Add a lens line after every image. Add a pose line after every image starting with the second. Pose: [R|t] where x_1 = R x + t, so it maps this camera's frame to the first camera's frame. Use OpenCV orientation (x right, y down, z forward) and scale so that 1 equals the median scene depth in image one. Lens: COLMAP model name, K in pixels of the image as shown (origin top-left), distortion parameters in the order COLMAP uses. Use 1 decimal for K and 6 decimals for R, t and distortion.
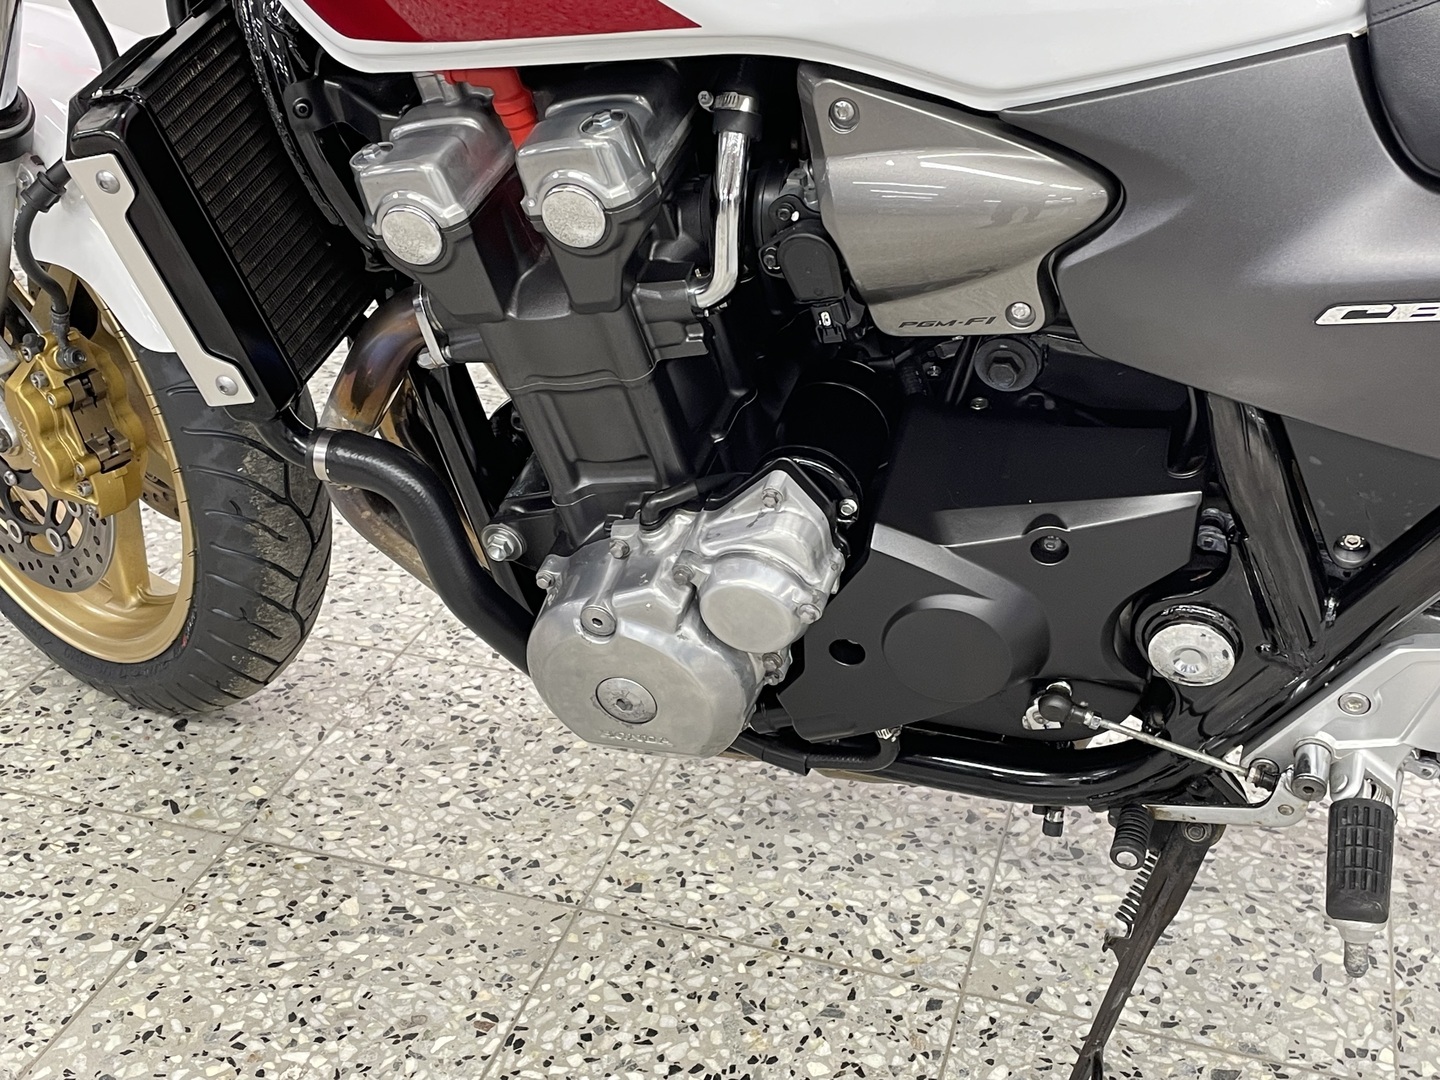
lens RADIAL K [[1773.7, 0, 722.4], [0, 1773.7, 522.5], [0, 0, 1]] dist [0.109362, -0.163828]
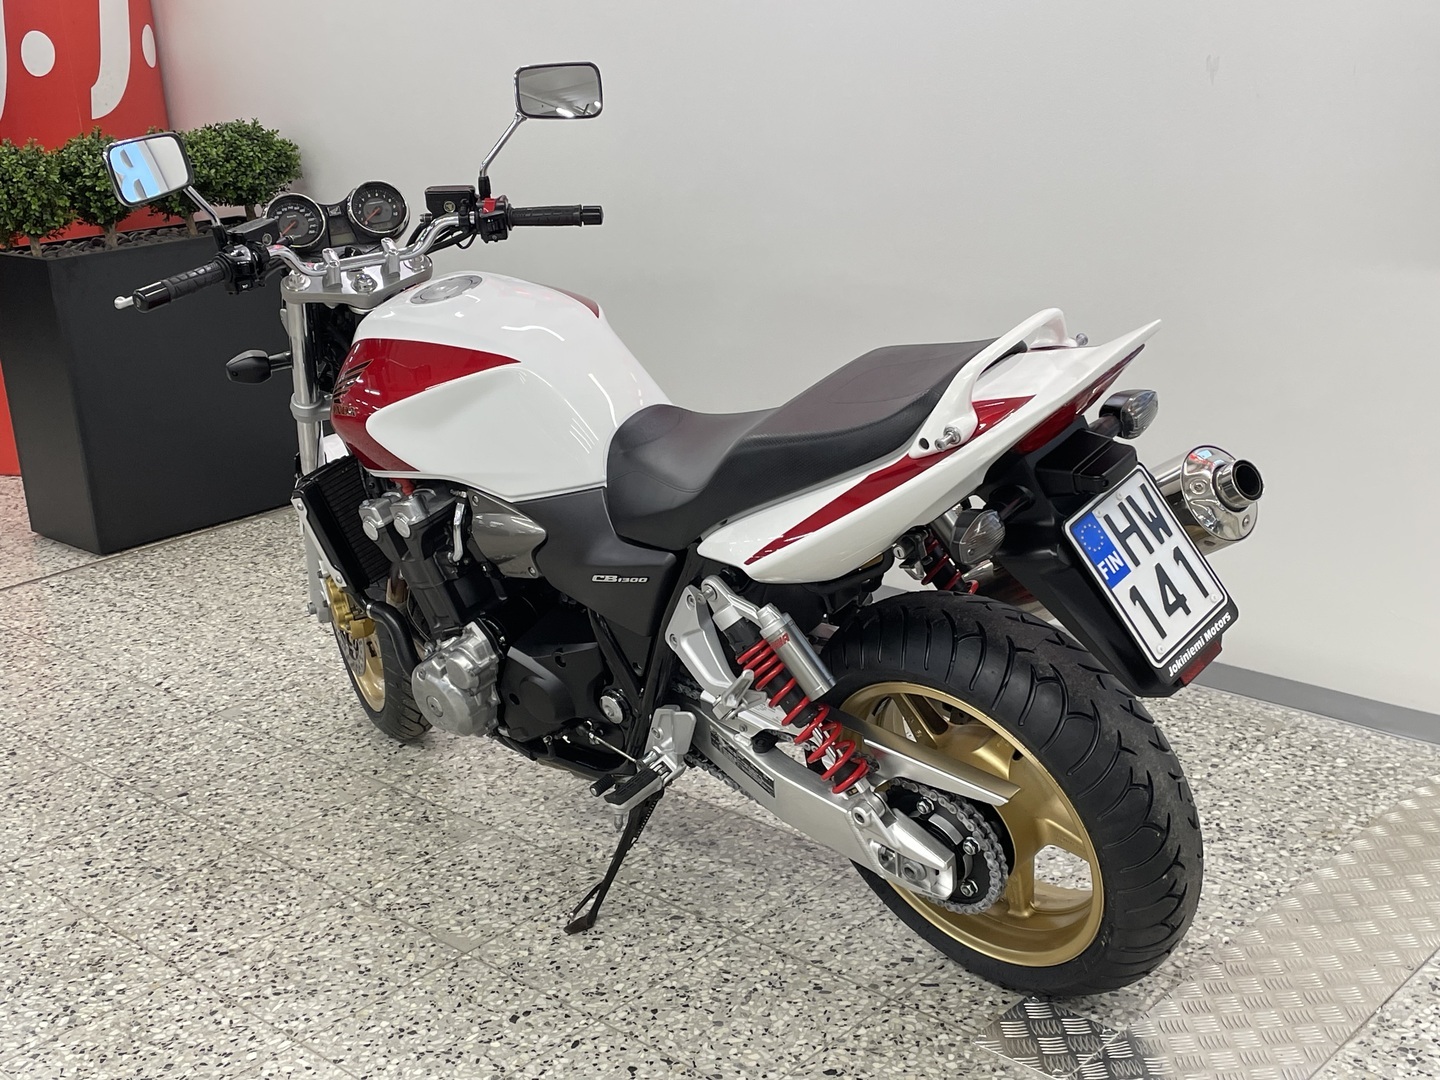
lens RADIAL K [[1773.7, 0, 722.4], [0, 1773.7, 522.5], [0, 0, 1]] dist [0.109362, -0.163828]
pose [[0.897318, 0.066848, -0.436292, 1.527720], [-0.142317, 0.979491, -0.142627, 0.153968], [0.417810, 0.190073, 0.888429, -1.292379]]
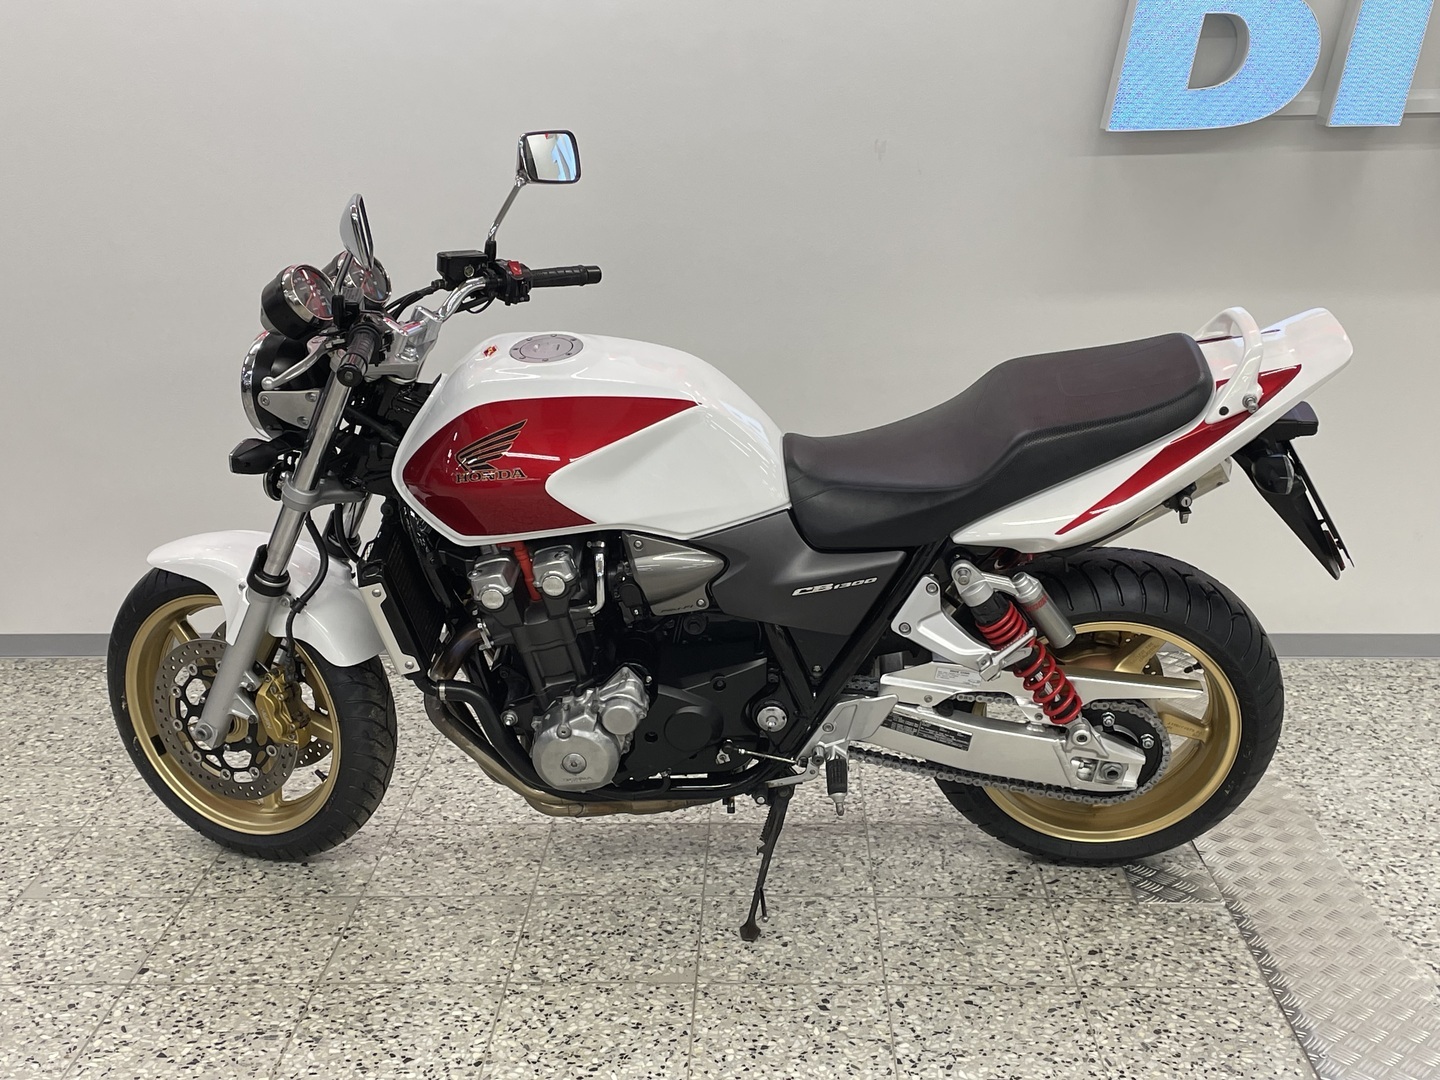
lens RADIAL K [[1773.7, 0, 722.4], [0, 1773.7, 522.5], [0, 0, 1]] dist [0.109362, -0.163828]
pose [[0.963952, -0.089780, 0.250472, -0.489818], [0.143152, 0.968495, -0.203778, 0.335061], [-0.224285, 0.232288, 0.946434, -1.715149]]
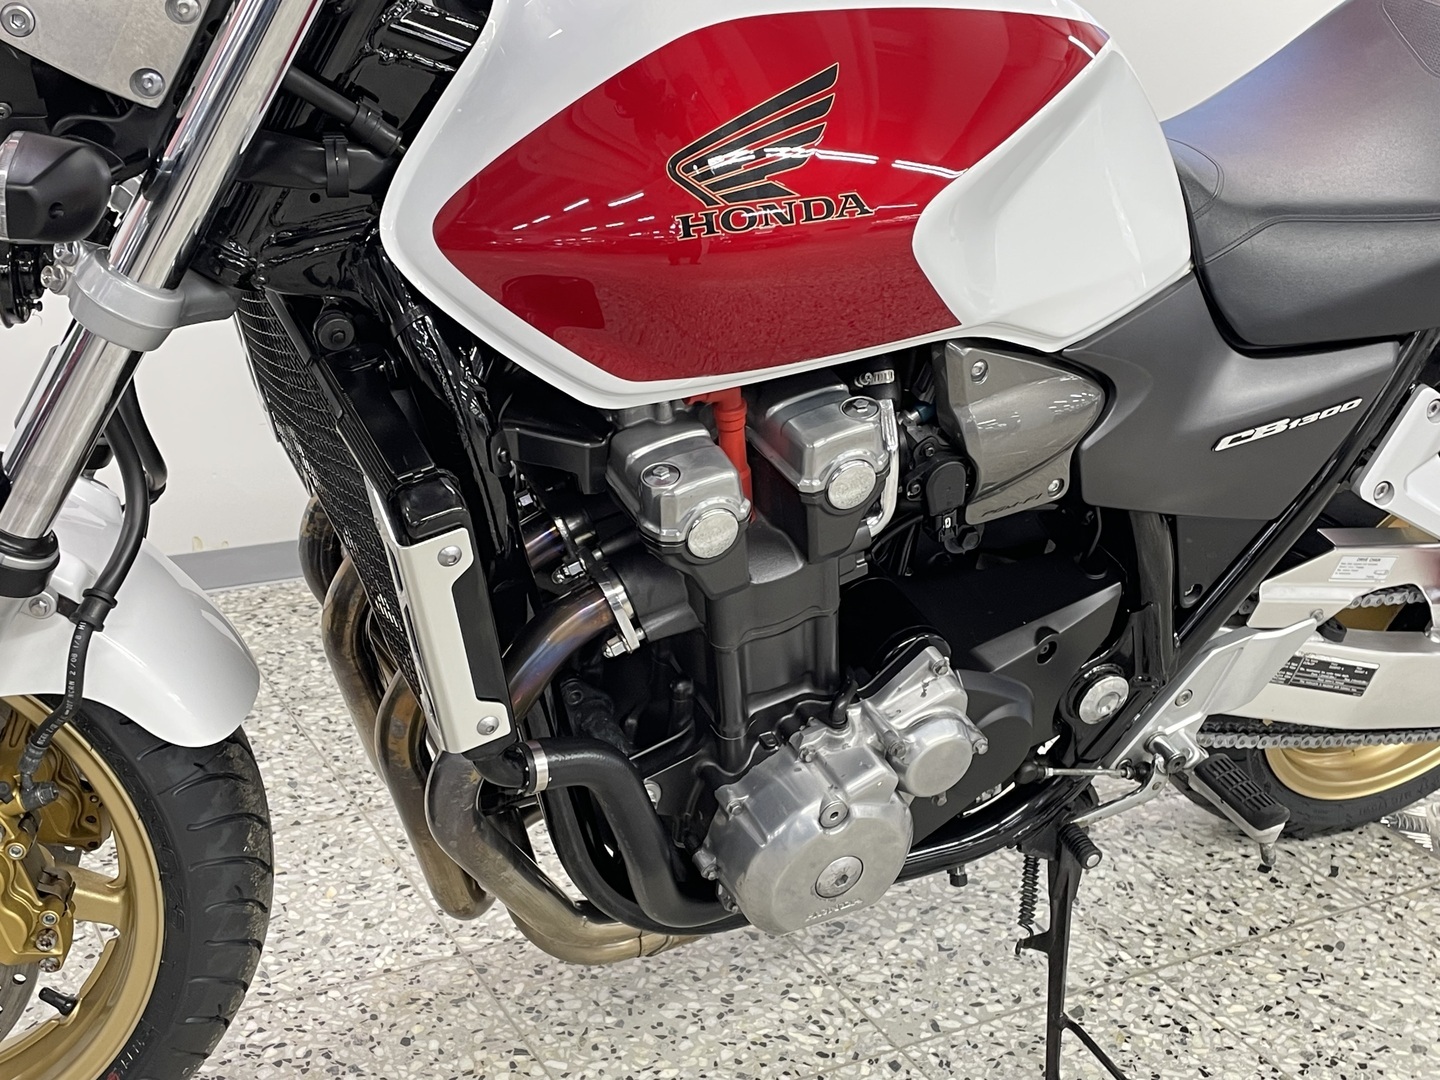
lens RADIAL K [[1773.7, 0, 722.4], [0, 1773.7, 522.5], [0, 0, 1]] dist [0.109362, -0.163828]
pose [[0.695061, -0.221050, 0.684125, -0.891657], [0.292796, 0.956106, 0.011454, -0.166462], [-0.656628, 0.192347, 0.729275, 0.138960]]
